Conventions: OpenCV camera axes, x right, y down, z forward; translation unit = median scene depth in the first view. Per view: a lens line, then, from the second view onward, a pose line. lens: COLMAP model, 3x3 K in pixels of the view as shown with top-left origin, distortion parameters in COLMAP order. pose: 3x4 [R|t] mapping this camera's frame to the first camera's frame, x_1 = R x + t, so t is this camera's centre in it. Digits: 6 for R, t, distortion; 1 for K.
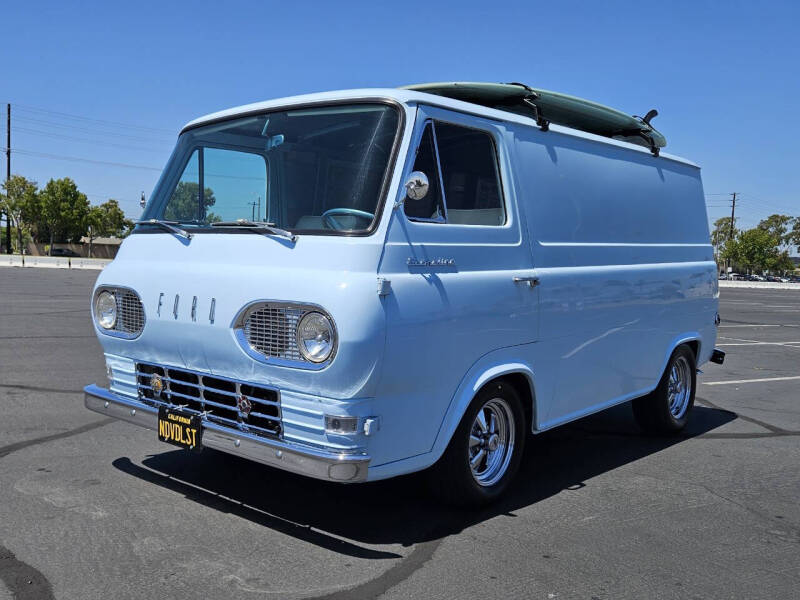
lens RADIAL K [[770.2, 0, 402.4], [0, 770.2, 313.7], [0, 0, 1]] dist [0.000820, 0.000010]
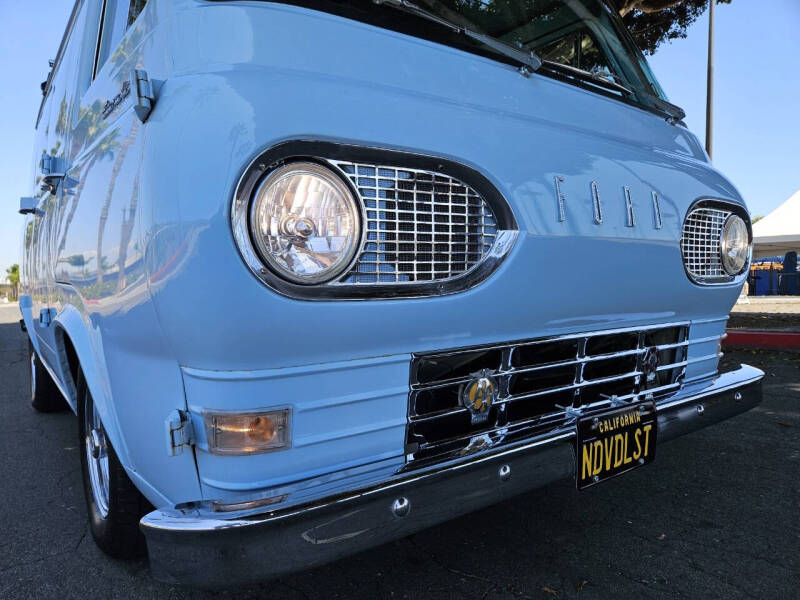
lens RADIAL K [[560.9, 0, 400.0], [0, 560.9, 300.0], [0, 0, 1]] dist [0.006327, 0.000522]
pose [[0.221732, -0.070139, 0.972582, -0.680107], [0.095998, 0.994135, 0.049808, 0.020964], [-0.970371, 0.082322, 0.227164, 1.041154]]
